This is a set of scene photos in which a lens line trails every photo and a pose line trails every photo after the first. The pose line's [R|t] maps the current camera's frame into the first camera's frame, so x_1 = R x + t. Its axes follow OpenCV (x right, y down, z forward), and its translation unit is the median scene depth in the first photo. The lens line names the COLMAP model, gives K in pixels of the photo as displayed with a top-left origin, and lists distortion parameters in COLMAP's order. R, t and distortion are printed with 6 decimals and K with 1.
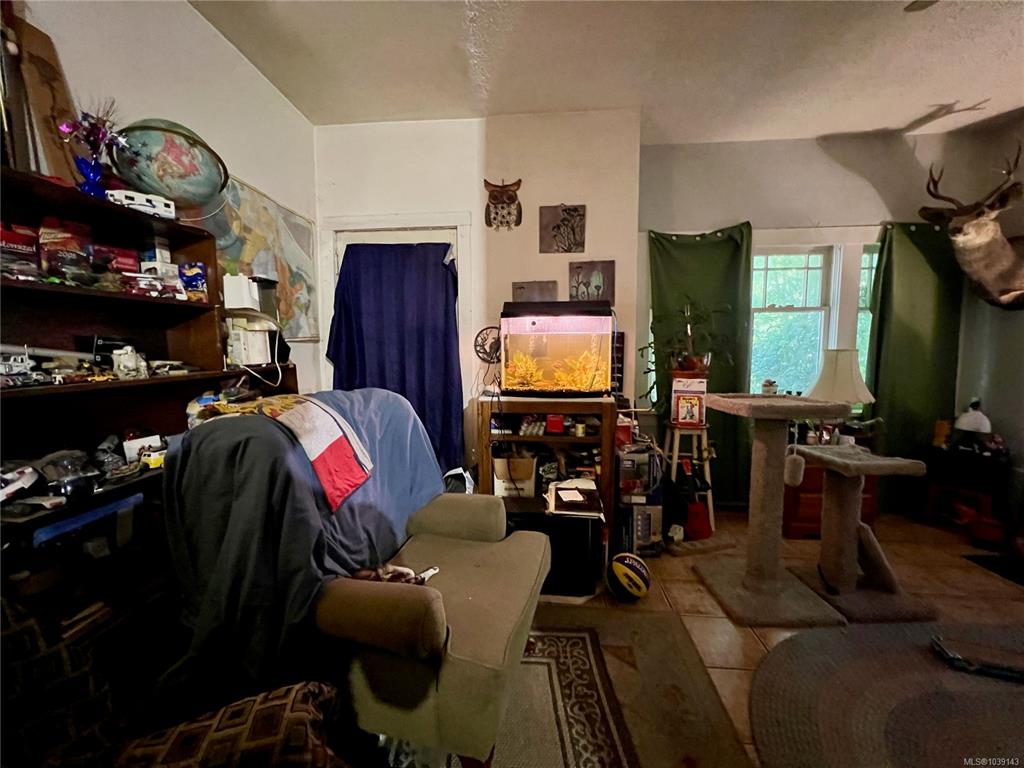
lens RADIAL K [[410.8, 0, 508.6], [0, 410.8, 383.8], [0, 0, 1]] dist [-0.002210, 0.000369]
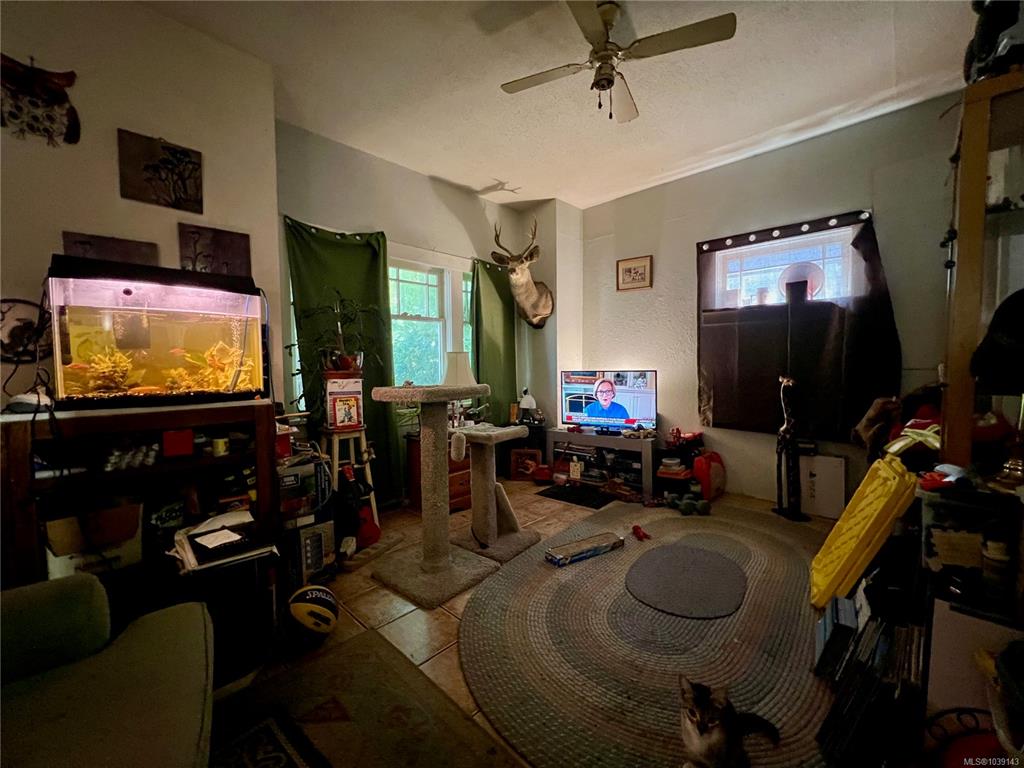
lens RADIAL K [[410.8, 0, 509.2], [0, 410.8, 382.4], [0, 0, 1]] dist [-0.002210, 0.000369]
pose [[0.632100, -0.036666, 0.774019, -0.055555], [0.083032, 0.996334, -0.020610, 0.049838], [-0.770426, 0.077296, 0.632827, 0.122076]]
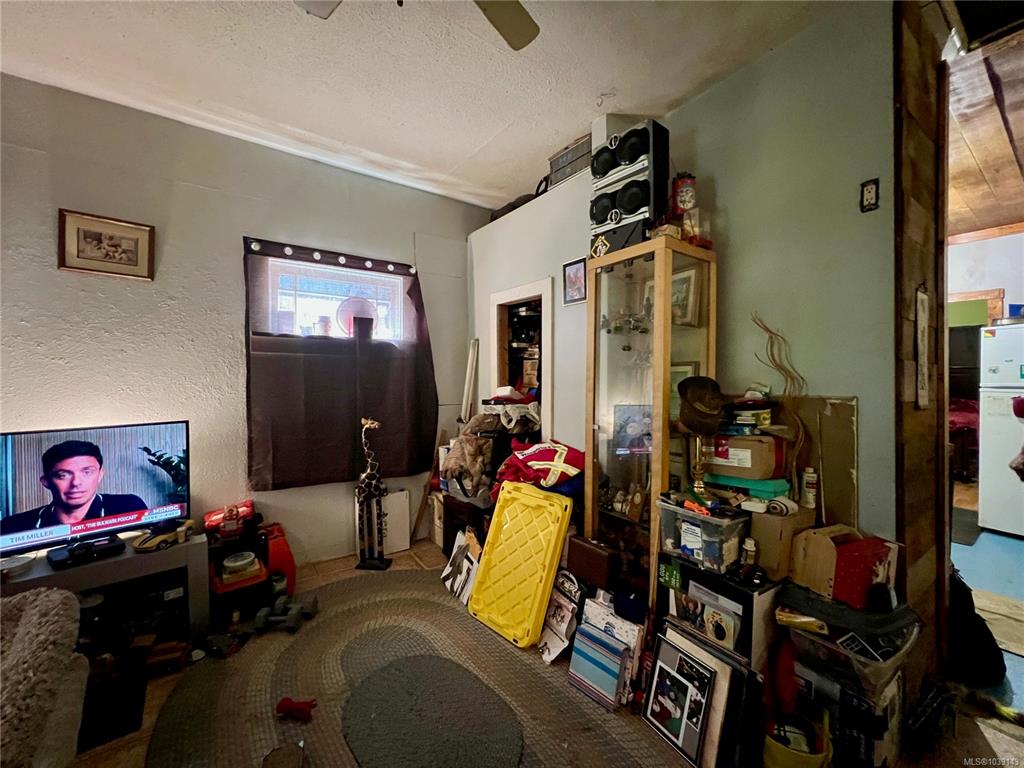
lens RADIAL K [[410.8, 0, 515.0], [0, 410.8, 382.8], [0, 0, 1]] dist [-0.002210, 0.000369]
pose [[-0.634916, -0.004791, 0.772567, 0.702885], [0.075064, 0.994867, 0.067860, -0.223084], [-0.768926, 0.101077, -0.631297, 1.346777]]
